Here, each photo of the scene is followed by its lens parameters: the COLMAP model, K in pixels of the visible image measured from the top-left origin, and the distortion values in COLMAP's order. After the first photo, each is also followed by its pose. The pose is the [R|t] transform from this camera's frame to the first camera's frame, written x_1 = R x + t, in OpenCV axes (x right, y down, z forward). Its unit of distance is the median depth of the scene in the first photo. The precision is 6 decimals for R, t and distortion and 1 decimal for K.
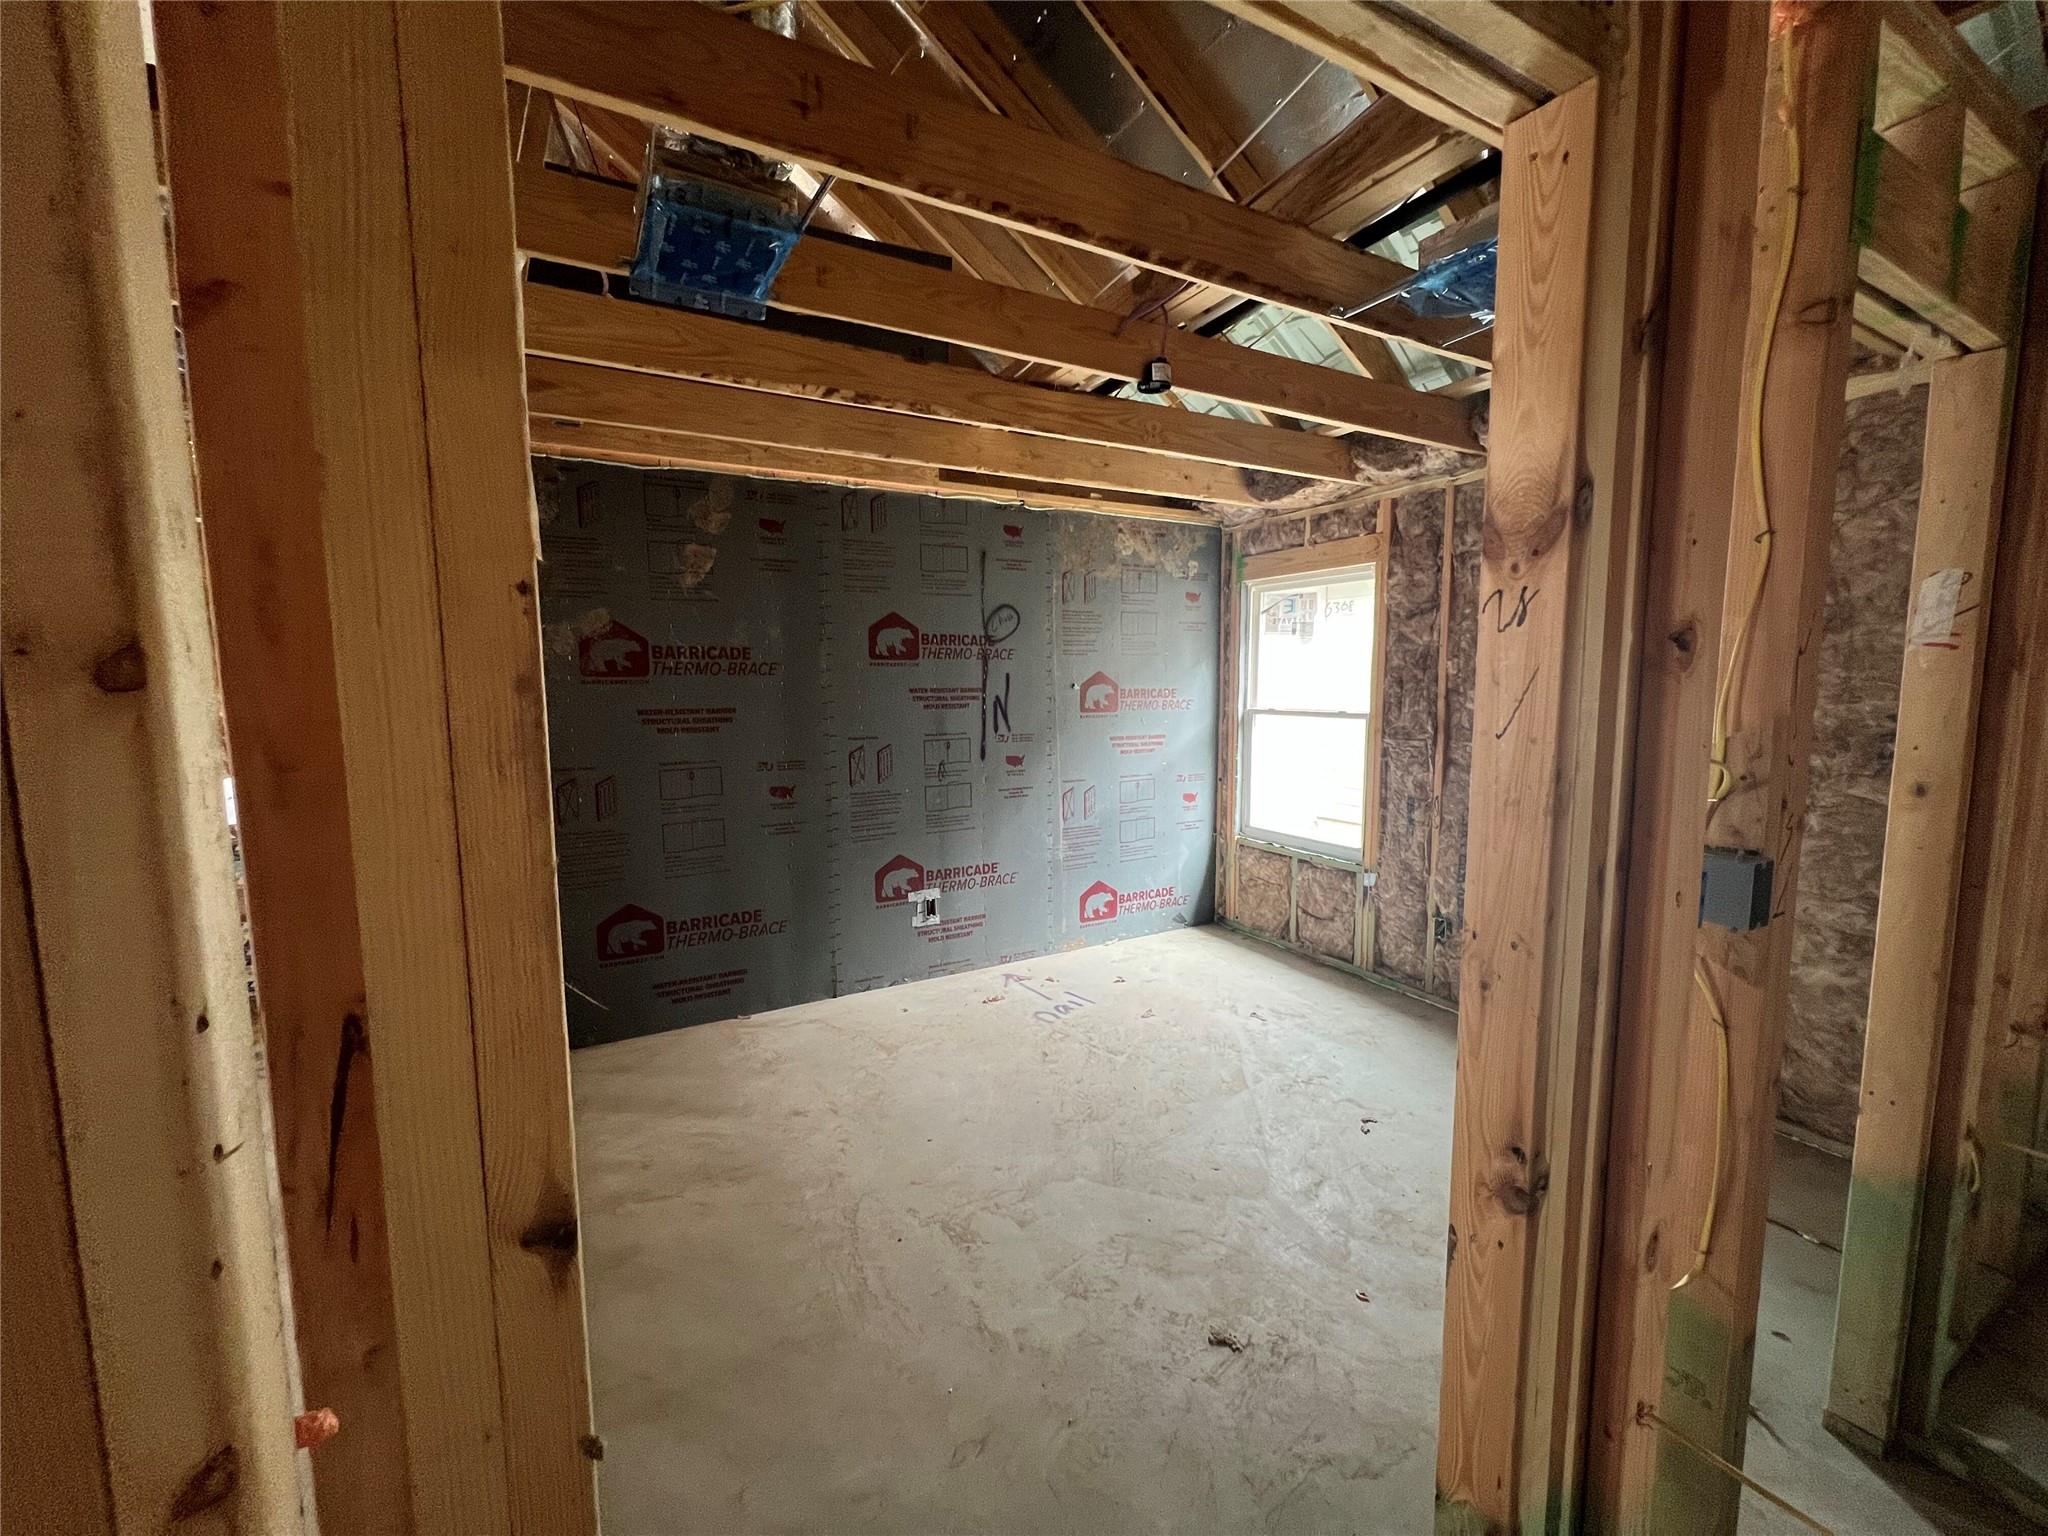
lens RADIAL K [[813.1, 0, 1016.5], [0, 813.1, 757.7], [0, 0, 1]] dist [-0.001959, 0.000121]
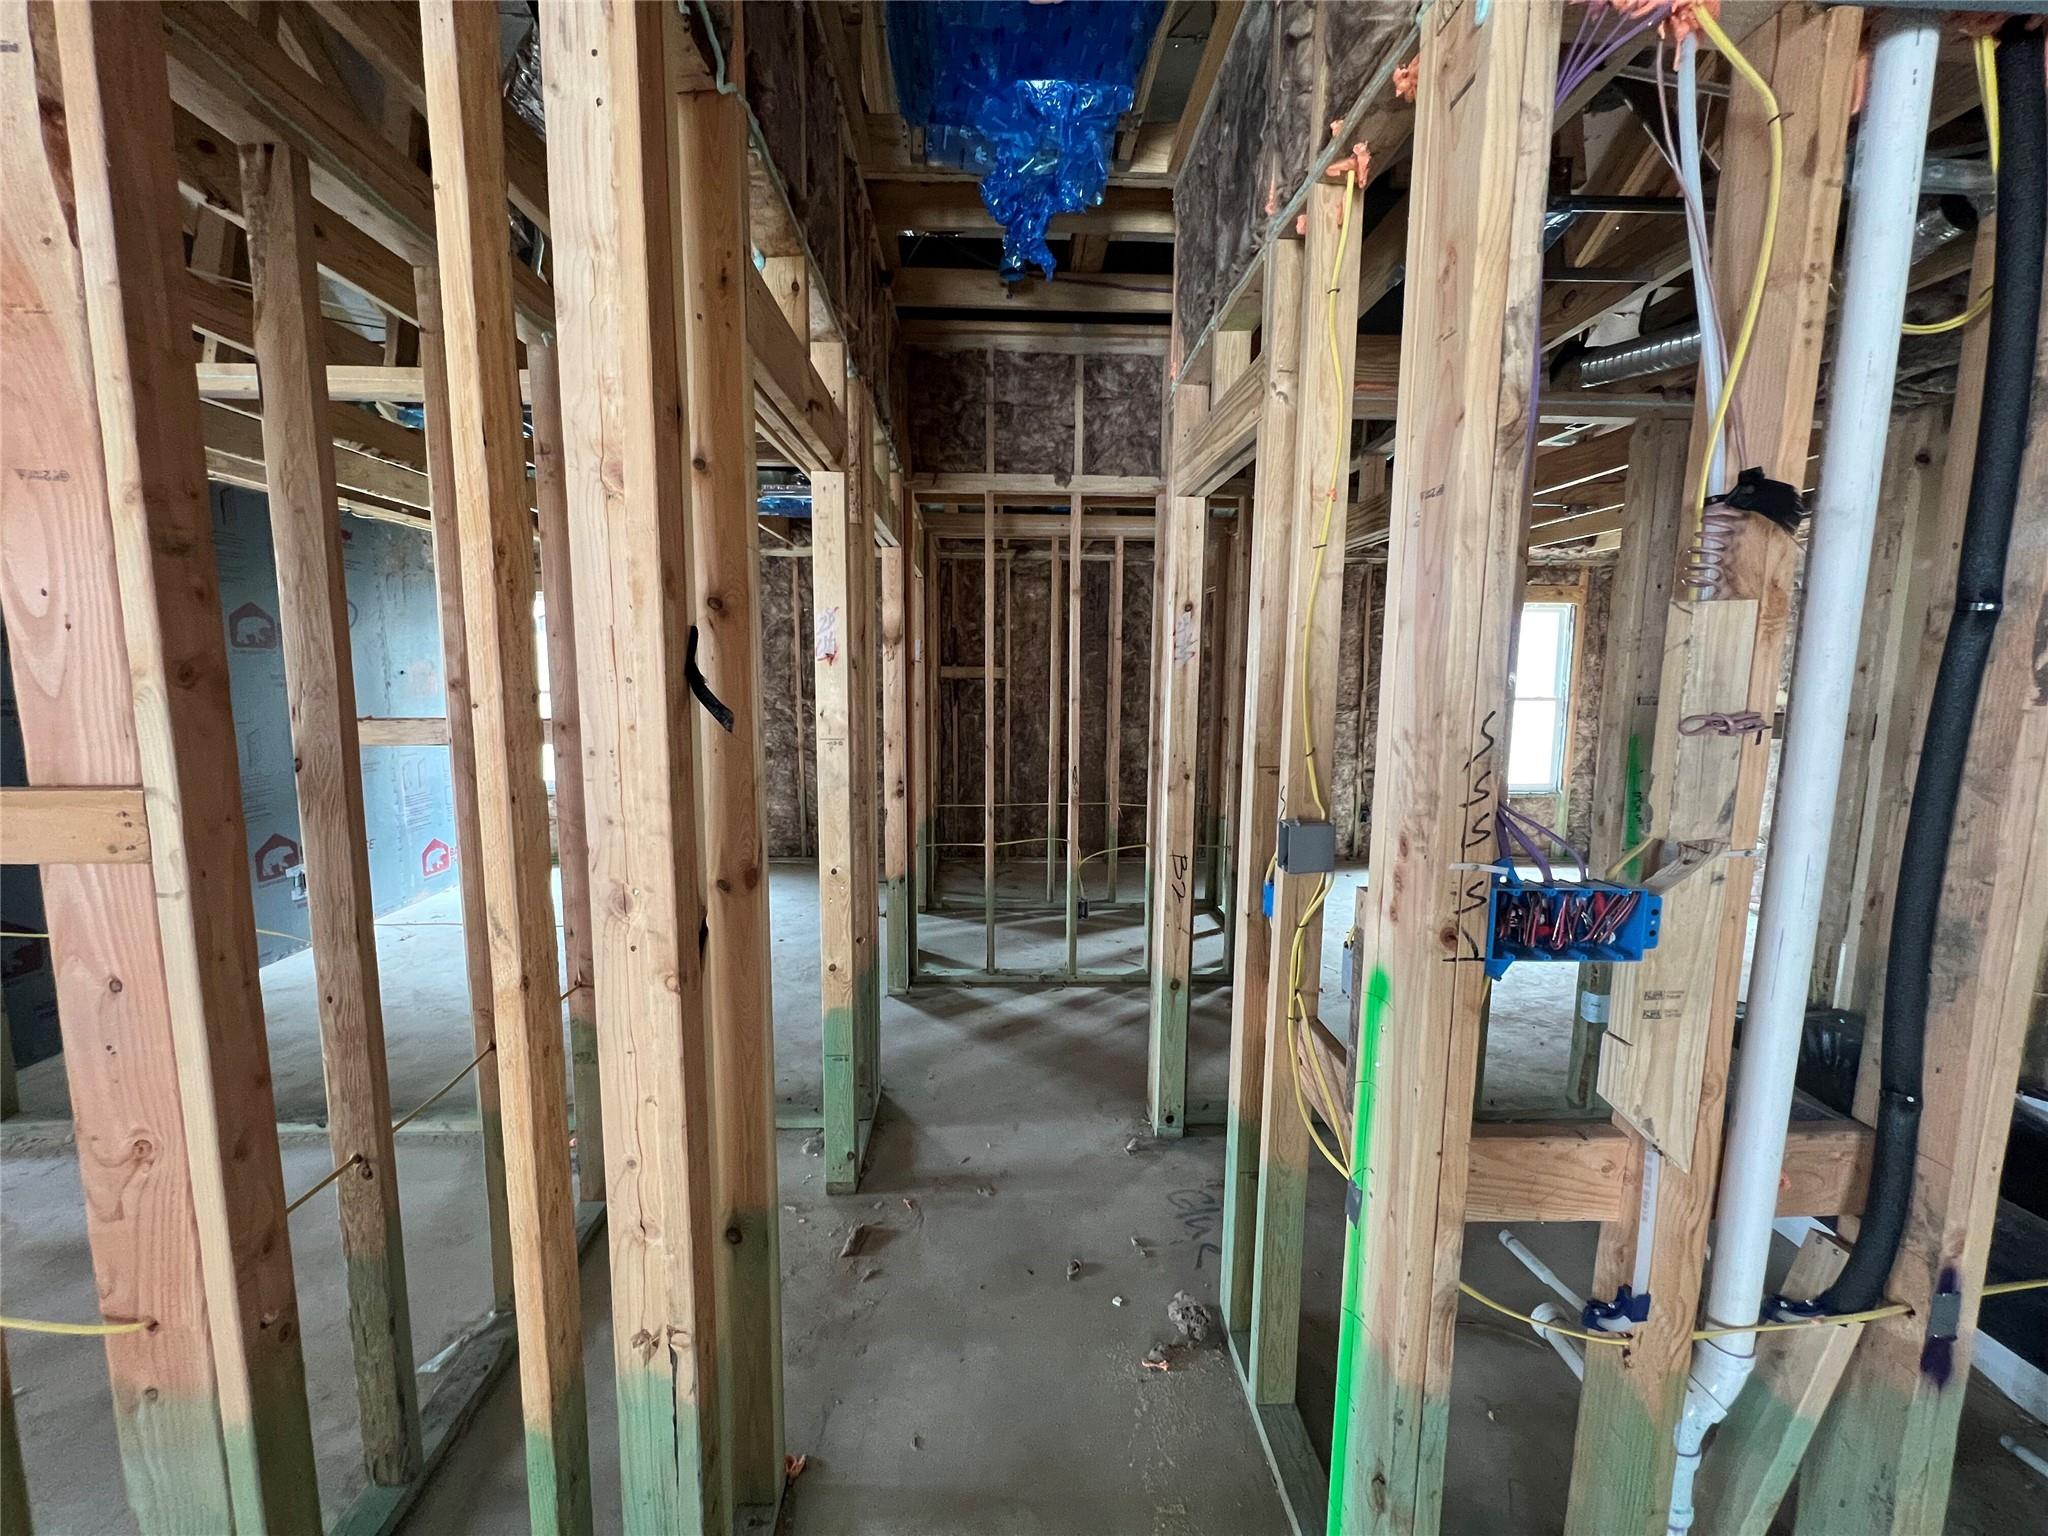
lens RADIAL K [[813.1, 0, 1016.5], [0, 813.1, 757.7], [0, 0, 1]] dist [-0.001959, 0.000121]
pose [[0.454609, -0.094406, 0.885674, -0.614026], [0.079585, 0.994695, 0.065176, 0.028613], [-0.887128, 0.040857, 0.459711, -0.329207]]
